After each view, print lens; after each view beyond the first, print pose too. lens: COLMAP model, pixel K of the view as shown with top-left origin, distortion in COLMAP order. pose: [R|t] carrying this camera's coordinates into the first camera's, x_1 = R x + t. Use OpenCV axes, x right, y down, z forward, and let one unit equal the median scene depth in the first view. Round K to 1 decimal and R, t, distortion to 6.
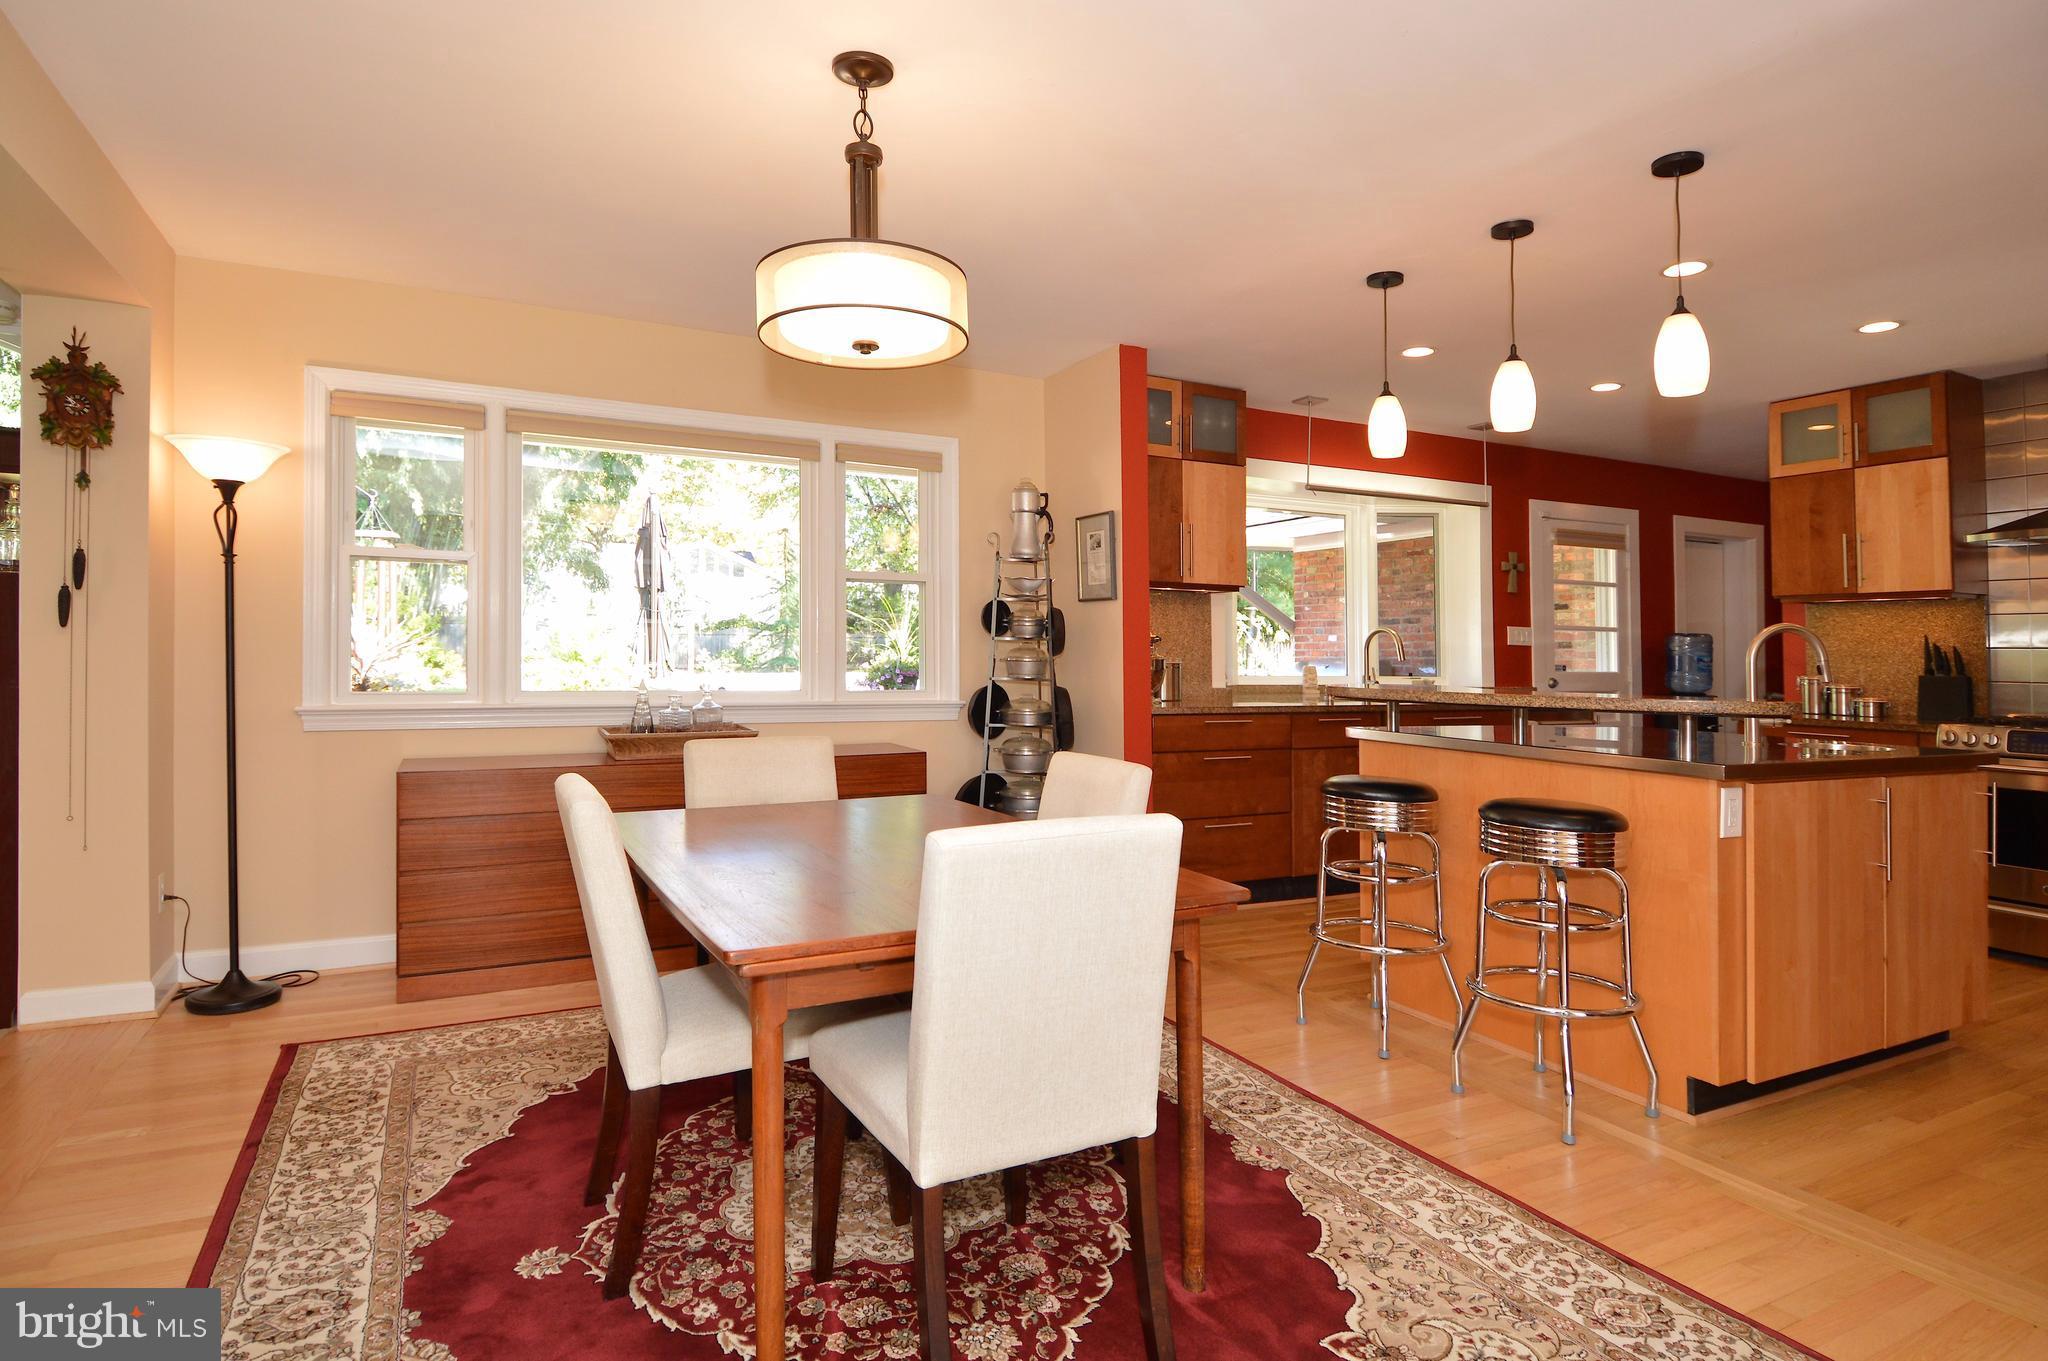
lens RADIAL K [[1110.0, 0, 1034.8], [0, 1110.0, 600.7], [0, 0, 1]] dist [0.018212, -0.024881]
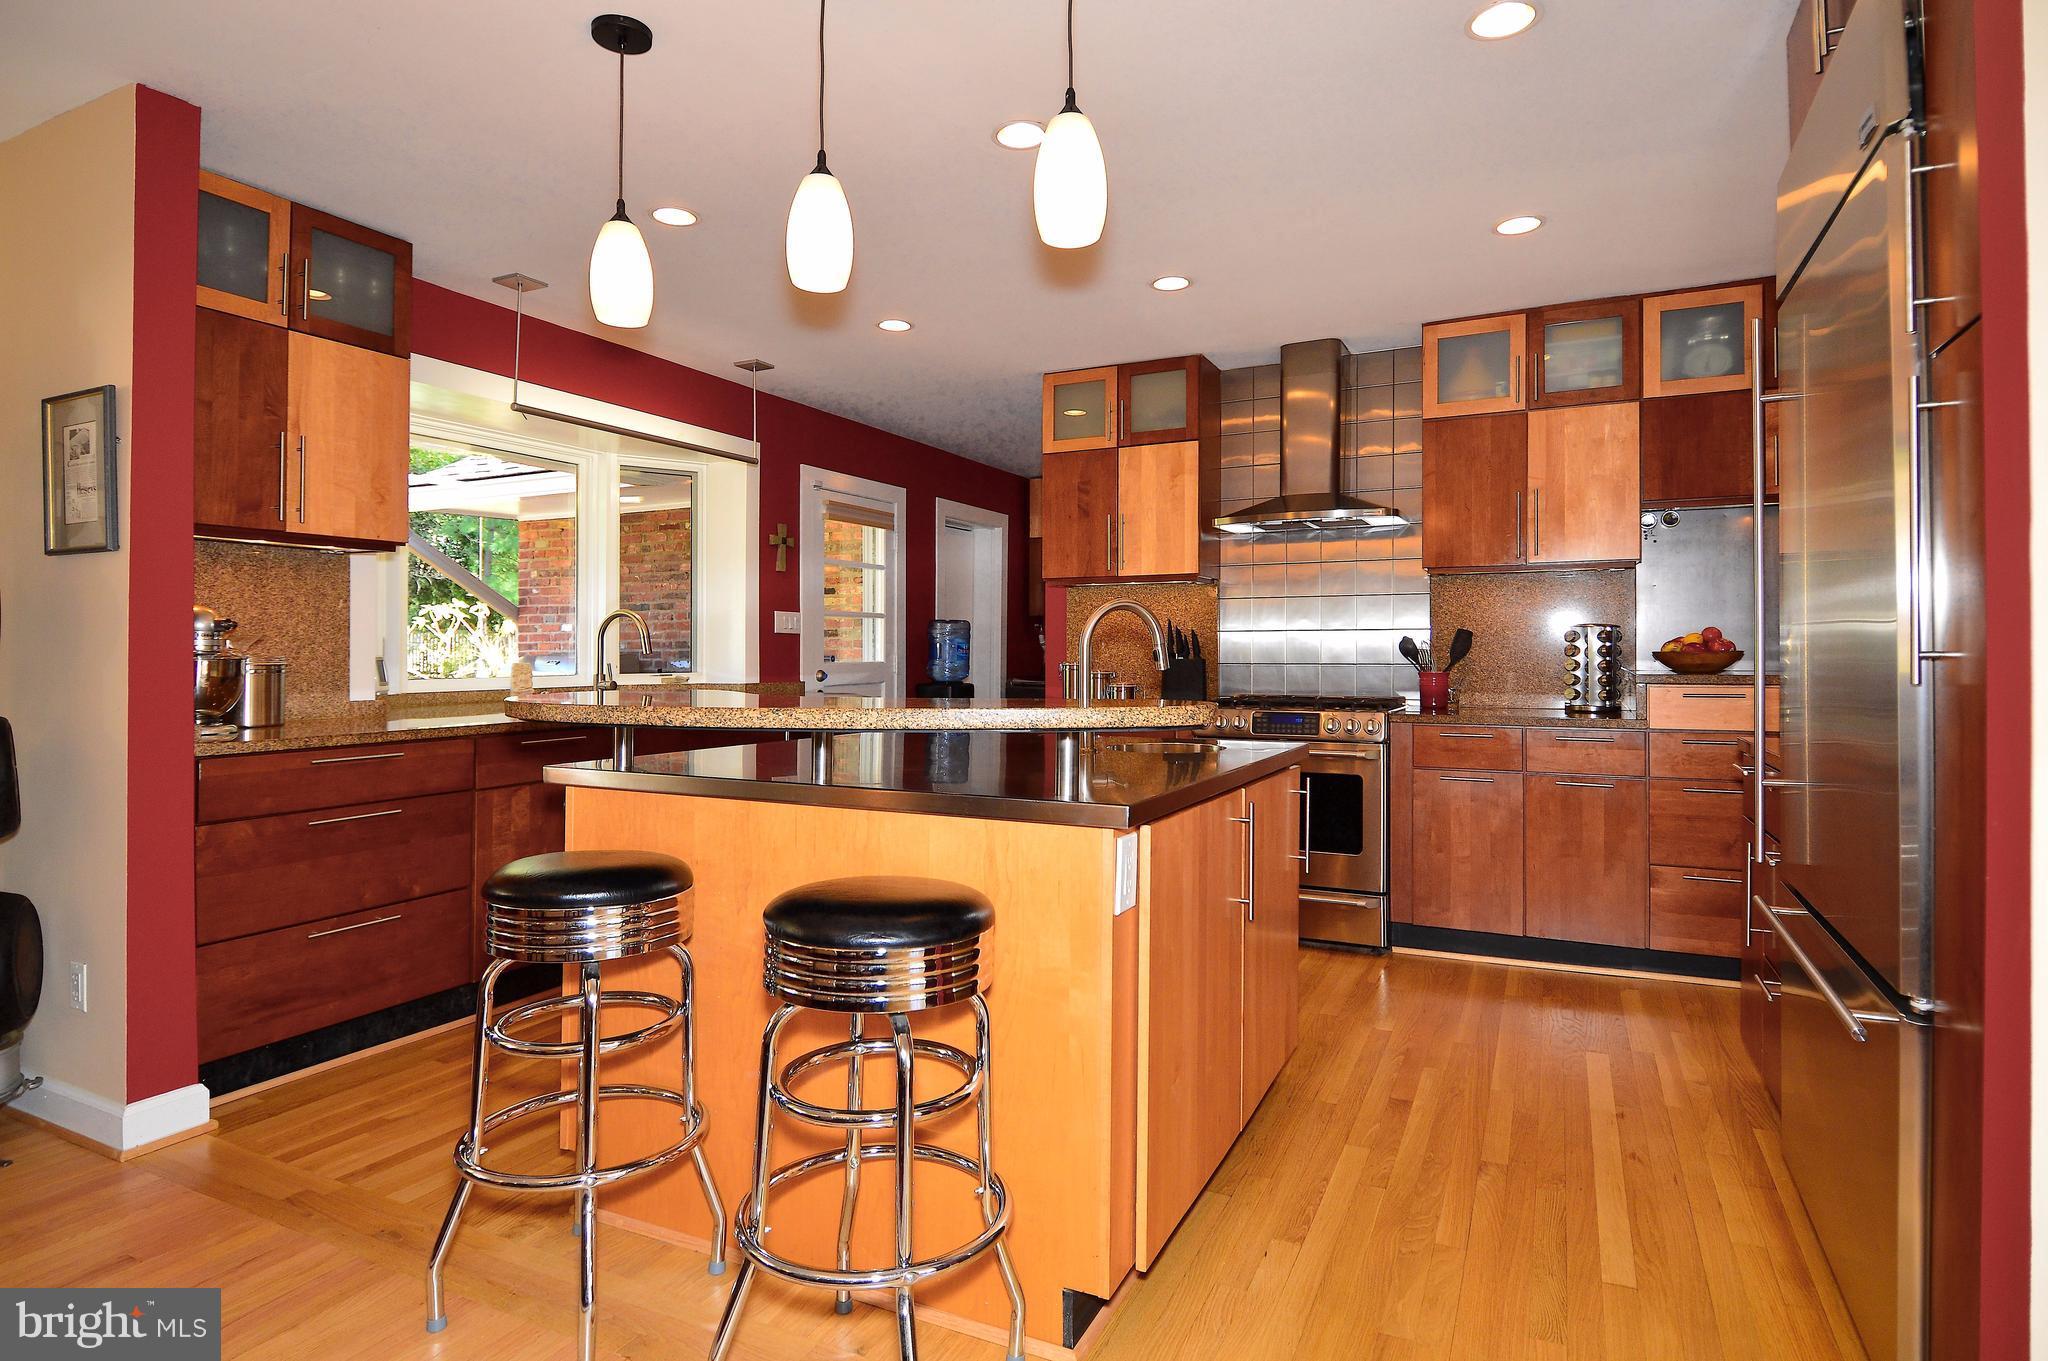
lens RADIAL K [[1110.0, 0, 1034.8], [0, 1110.0, 600.7], [0, 0, 1]] dist [0.018212, -0.024881]
pose [[0.798779, 0.011080, 0.601523, 0.090126], [-0.015037, 0.999886, 0.001551, 0.013484], [-0.601437, -0.010284, 0.798854, 0.250862]]
